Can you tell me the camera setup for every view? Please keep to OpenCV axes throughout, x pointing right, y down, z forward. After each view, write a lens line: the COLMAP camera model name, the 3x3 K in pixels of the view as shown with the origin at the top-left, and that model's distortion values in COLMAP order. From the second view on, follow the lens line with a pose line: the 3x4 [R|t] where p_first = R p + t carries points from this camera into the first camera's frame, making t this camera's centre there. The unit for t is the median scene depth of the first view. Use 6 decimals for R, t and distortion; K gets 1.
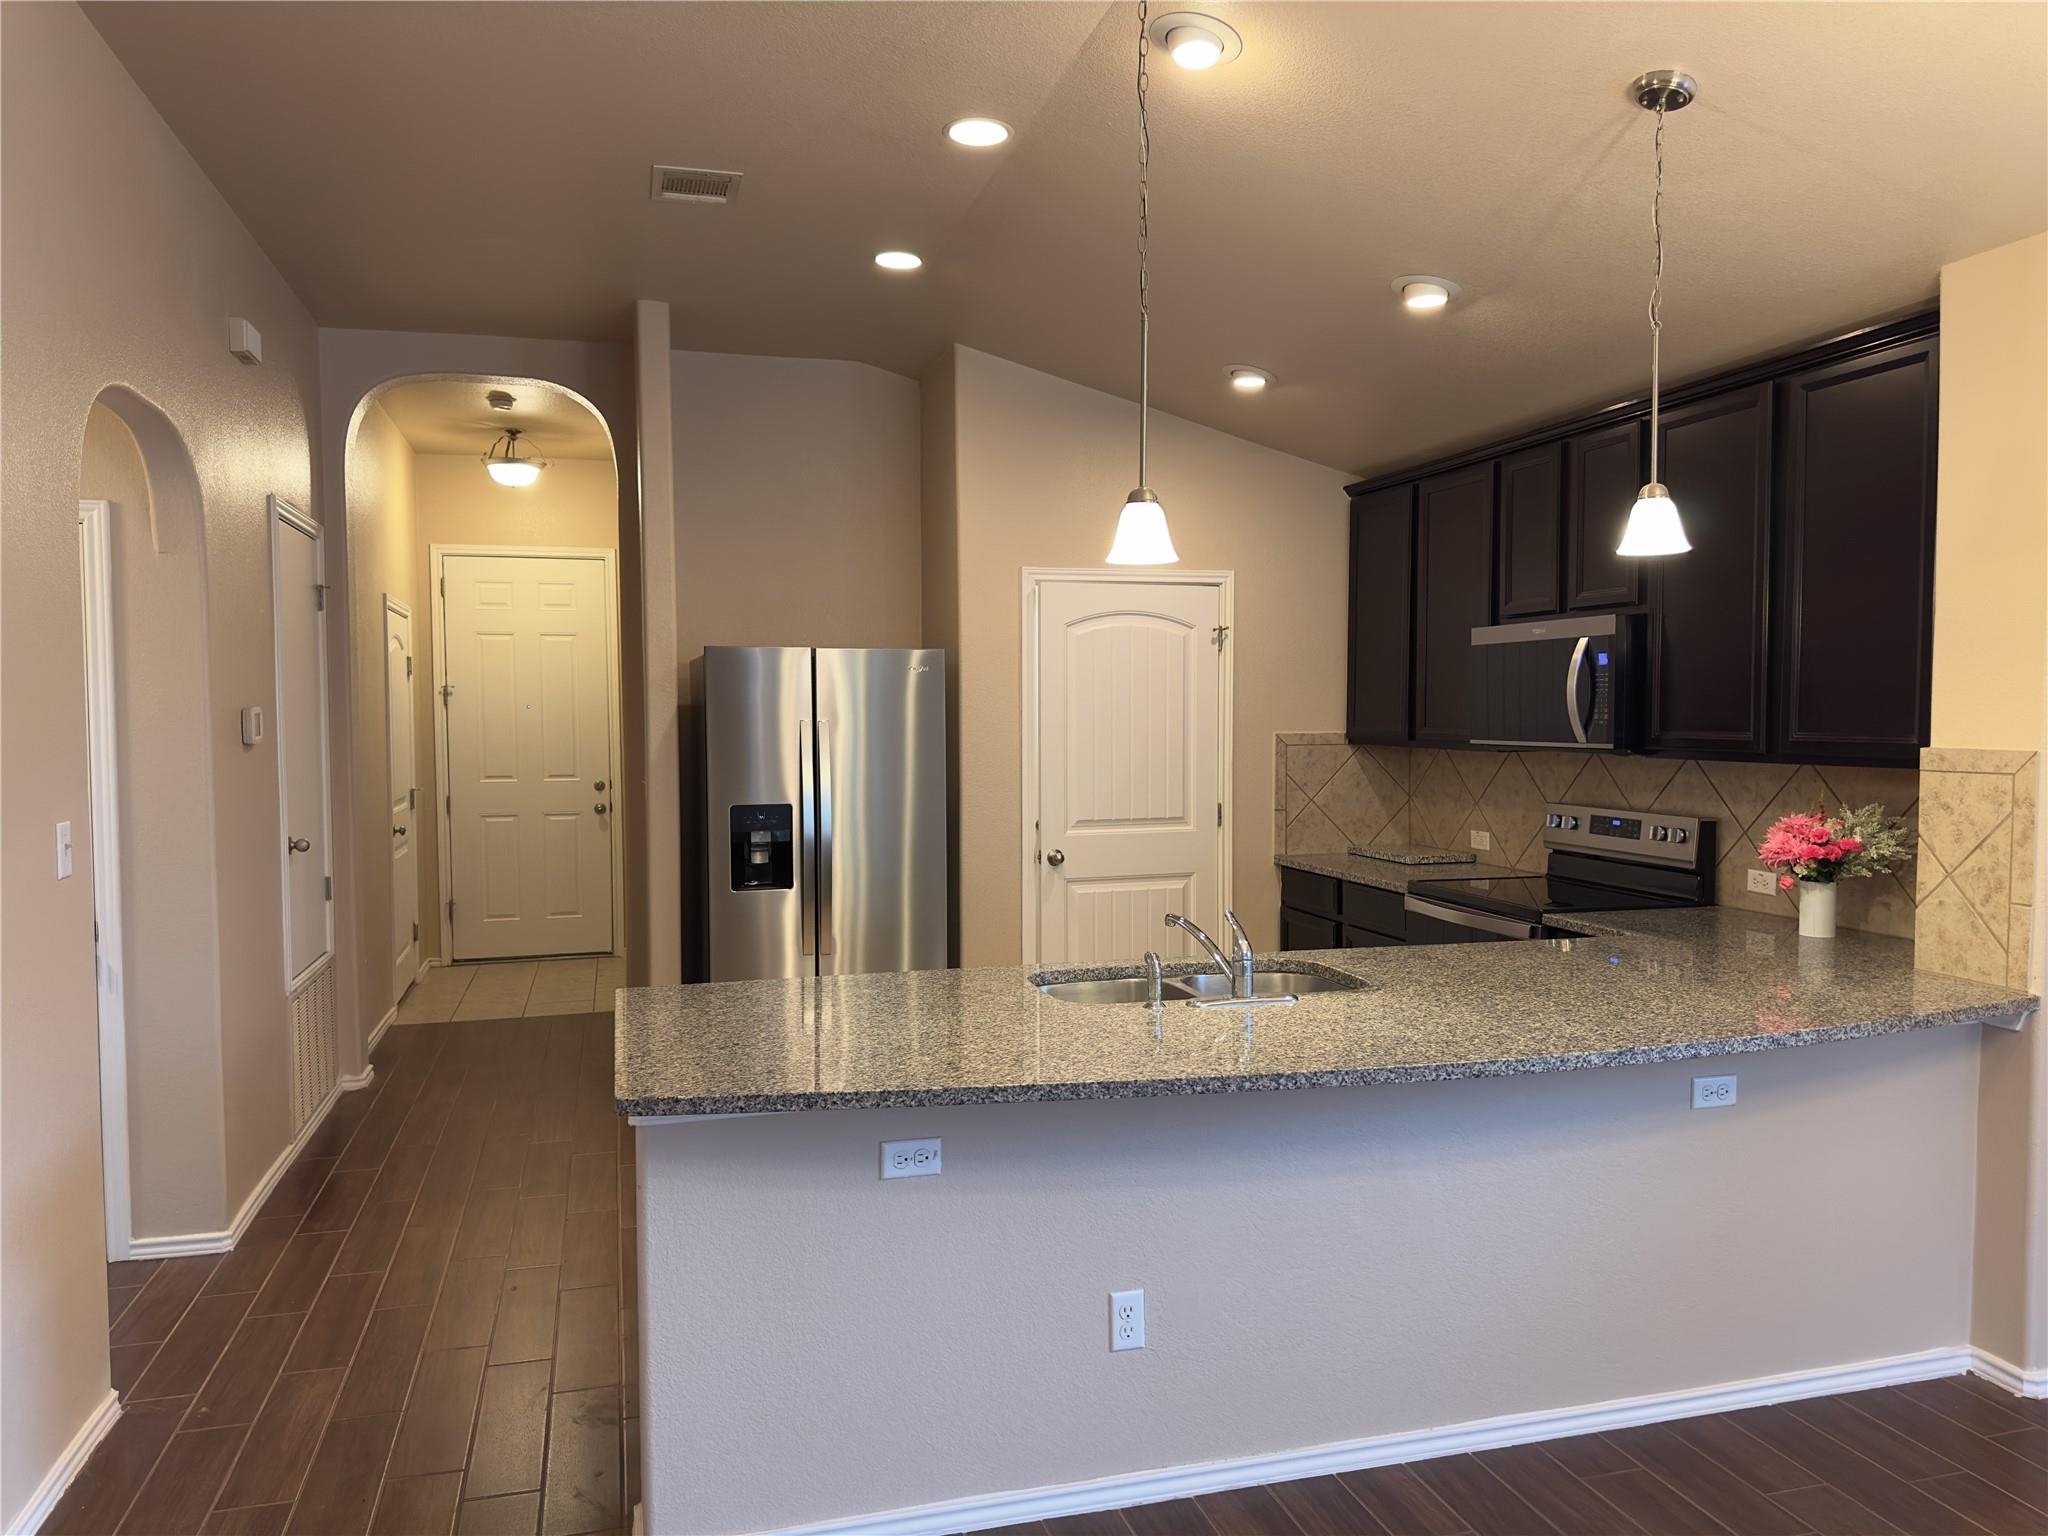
lens RADIAL K [[1435.7, 0, 1000.0], [0, 1435.7, 781.5], [0, 0, 1]] dist [0.089666, -0.105898]
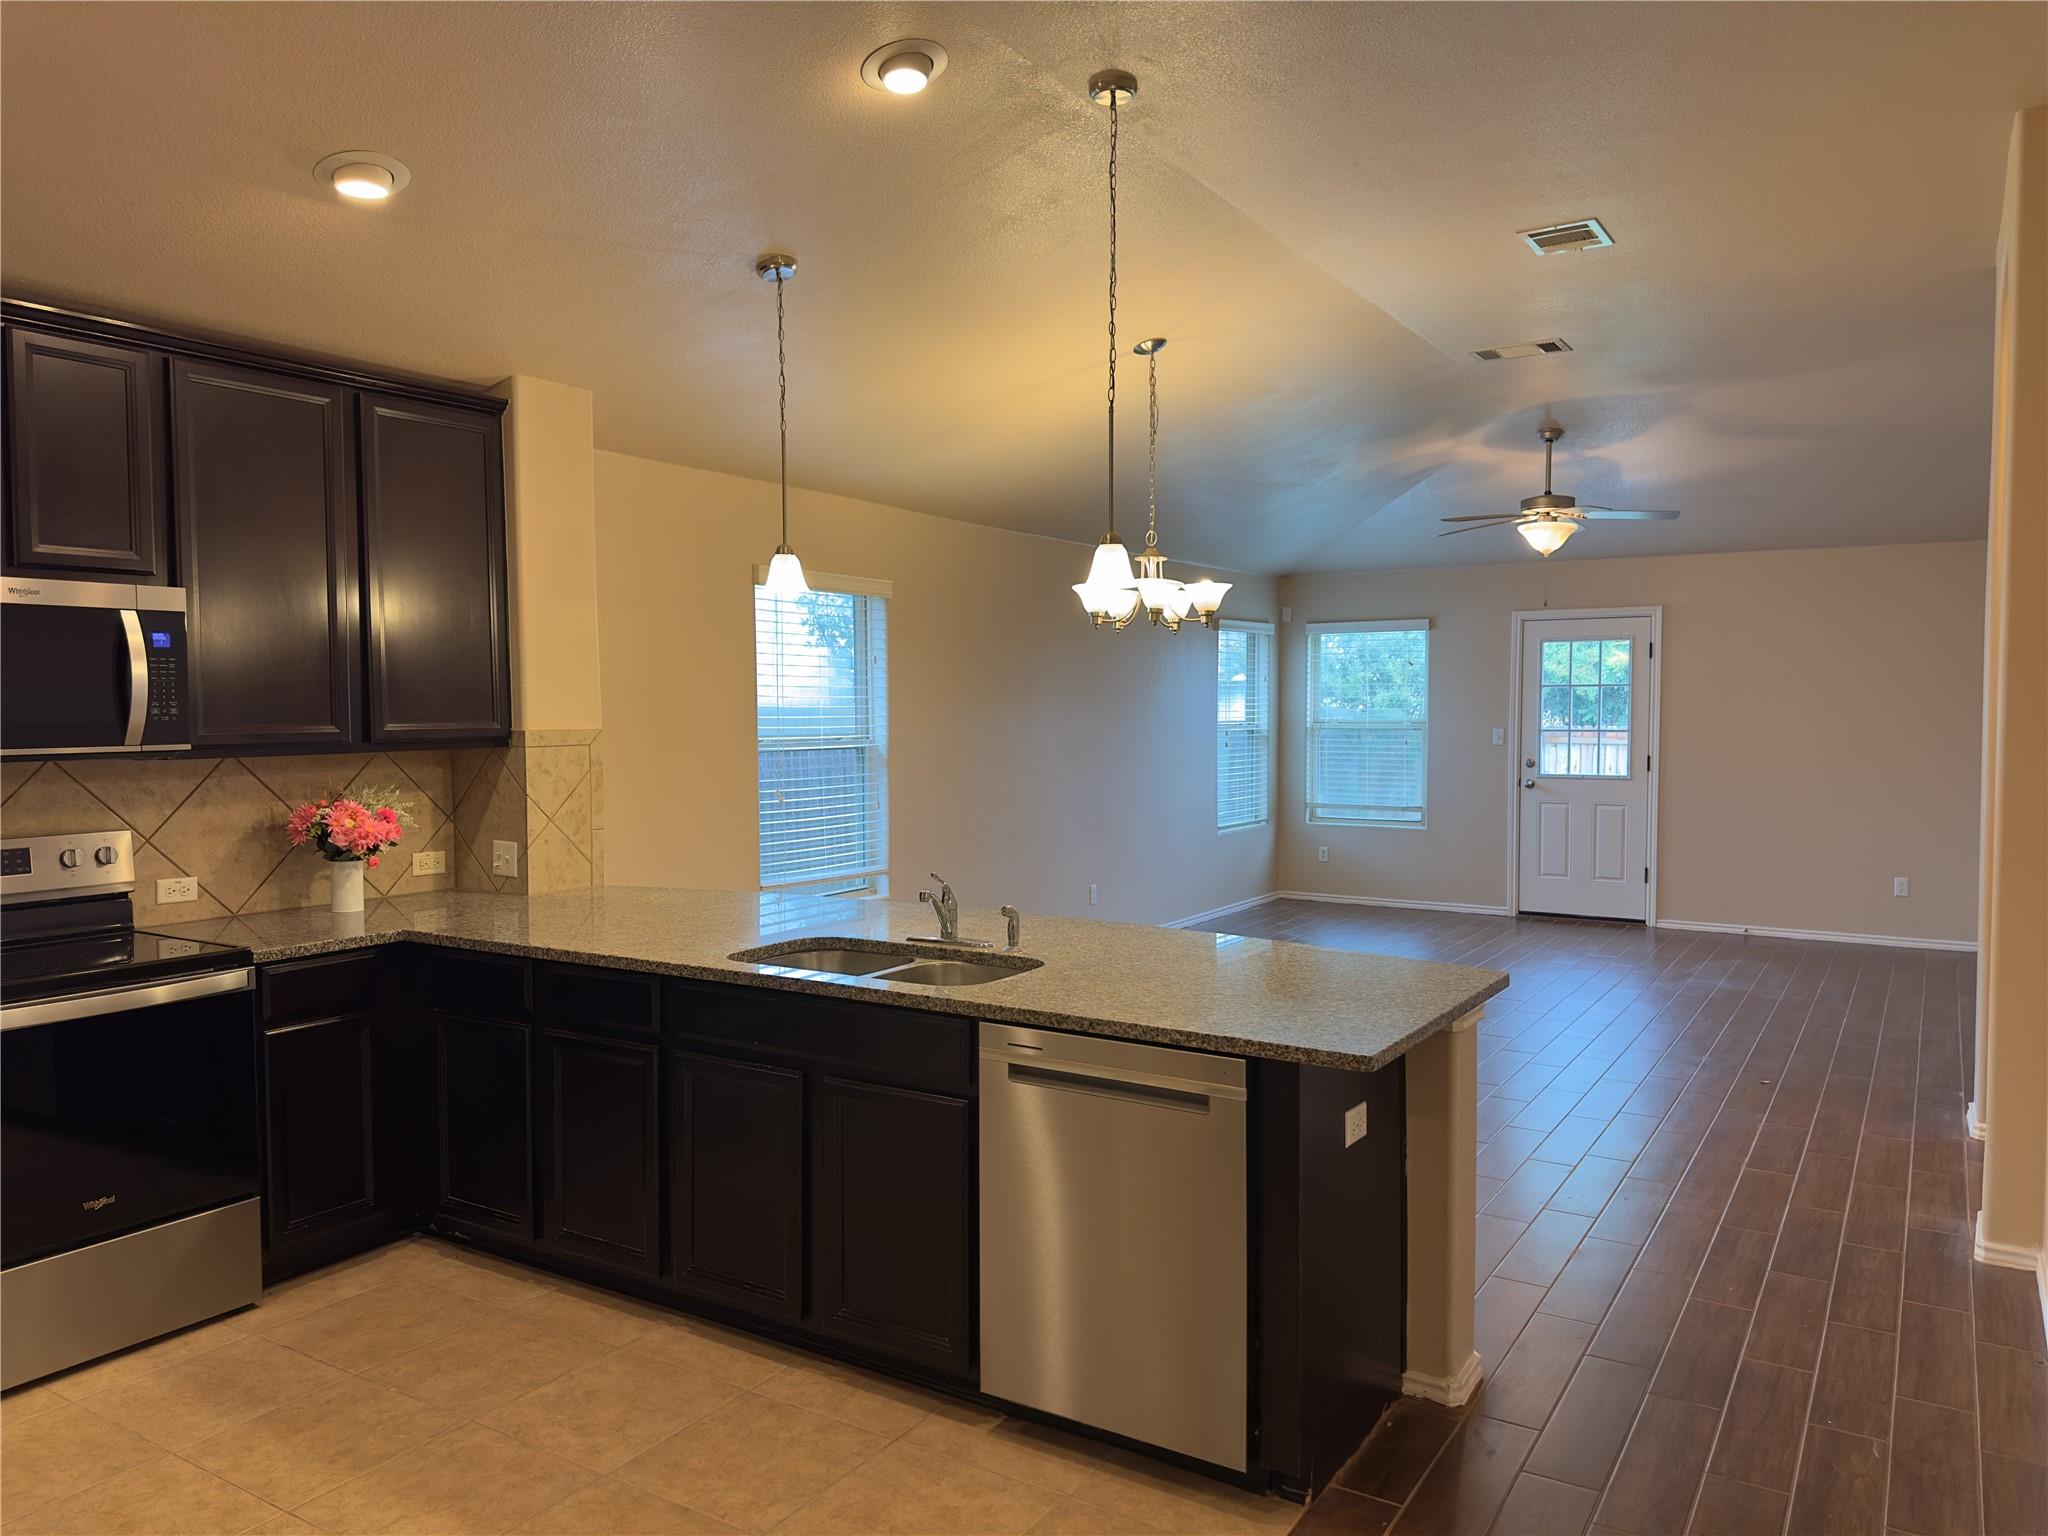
lens RADIAL K [[1435.7, 0, 1013.9], [0, 1435.7, 770.3], [0, 0, 1]] dist [0.089666, -0.105898]
pose [[-0.671483, -0.028240, 0.740481, -0.427273], [0.044336, 0.995952, 0.078188, -0.045702], [-0.739692, 0.085332, -0.667513, 1.004647]]
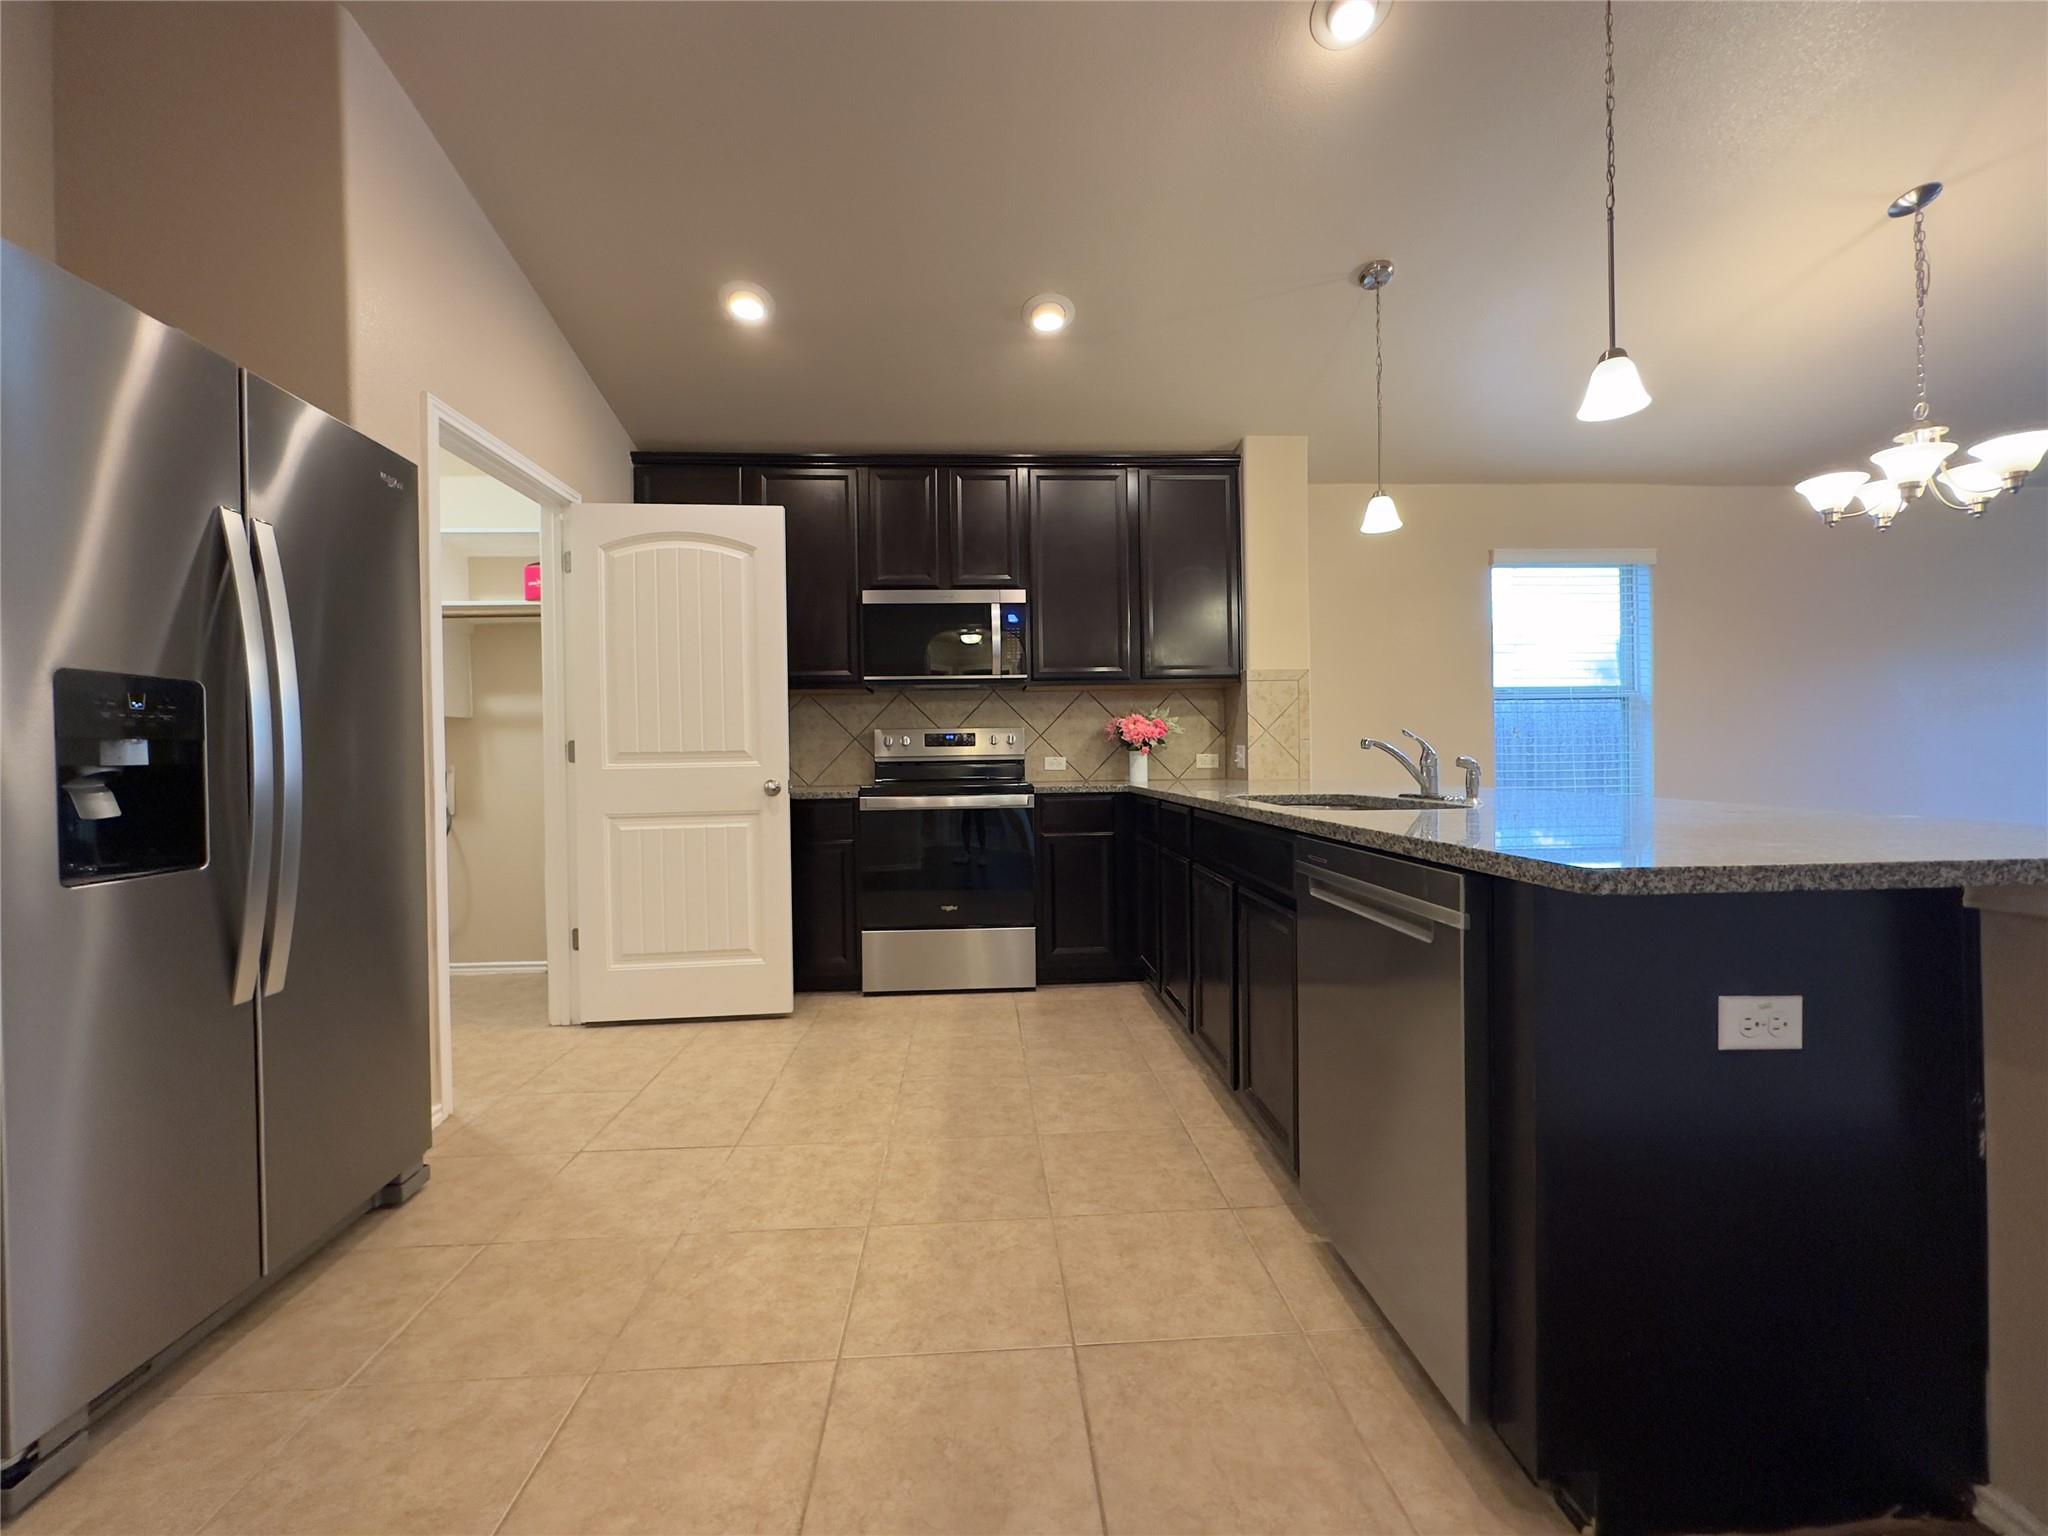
lens RADIAL K [[818.2, 0, 1021.9], [0, 818.2, 759.7], [0, 0, 1]] dist [-0.004117, 0.000884]
pose [[0.209505, -0.001937, 0.977806, -0.345843], [0.065863, 0.997755, -0.012136, 0.060519], [-0.975587, 0.066943, 0.209162, 0.690675]]
